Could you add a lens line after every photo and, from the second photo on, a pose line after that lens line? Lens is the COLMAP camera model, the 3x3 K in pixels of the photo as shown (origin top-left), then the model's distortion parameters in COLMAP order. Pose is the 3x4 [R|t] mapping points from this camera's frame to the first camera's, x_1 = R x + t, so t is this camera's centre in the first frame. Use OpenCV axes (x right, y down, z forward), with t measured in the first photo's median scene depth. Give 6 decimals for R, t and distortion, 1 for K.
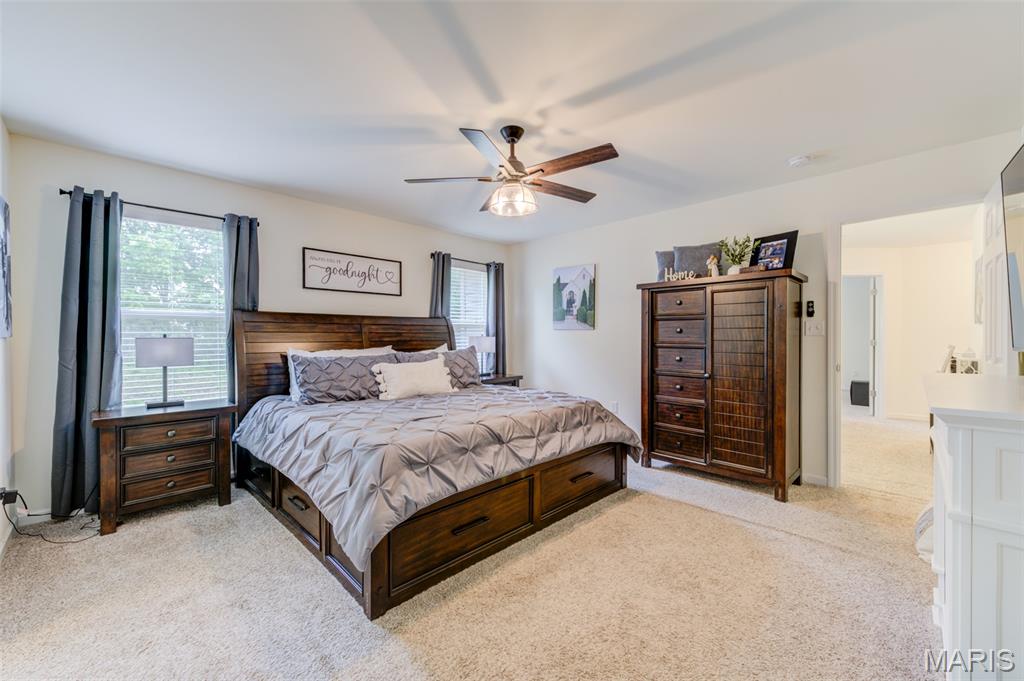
lens RADIAL K [[403.1, 0, 512.6], [0, 403.1, 337.3], [0, 0, 1]] dist [0.000188, 0.000001]
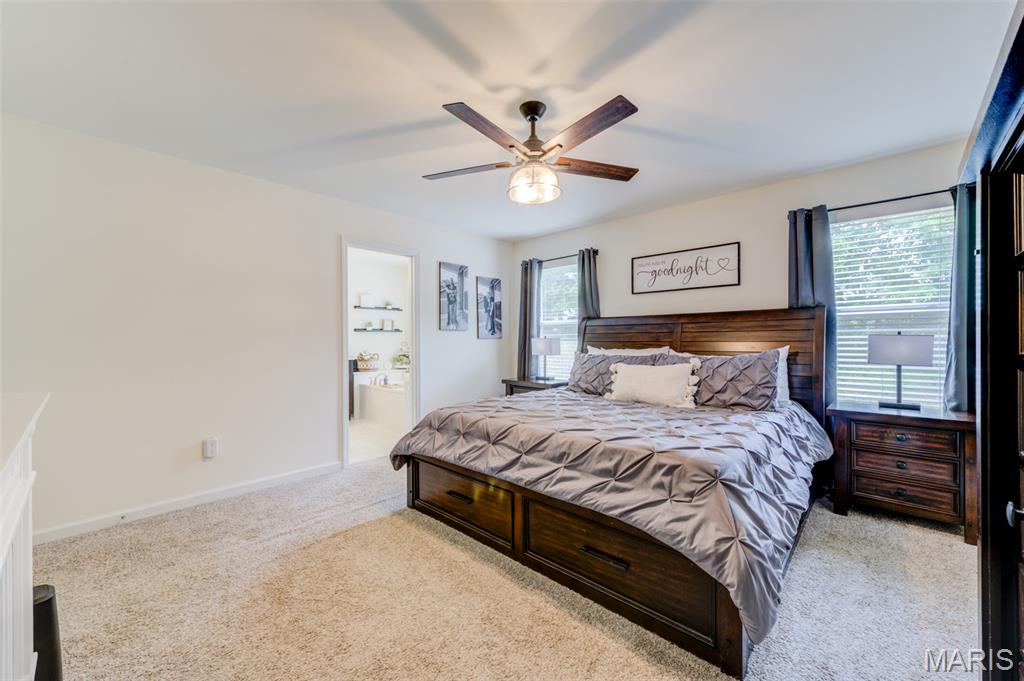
lens RADIAL K [[403.1, 0, 510.8], [0, 403.1, 338.5], [0, 0, 1]] dist [0.000188, 0.000001]
pose [[0.014903, 0.002244, -0.999886, 0.564070], [0.006437, 0.999977, 0.002340, -0.001679], [0.999868, -0.006472, 0.014888, 0.590015]]
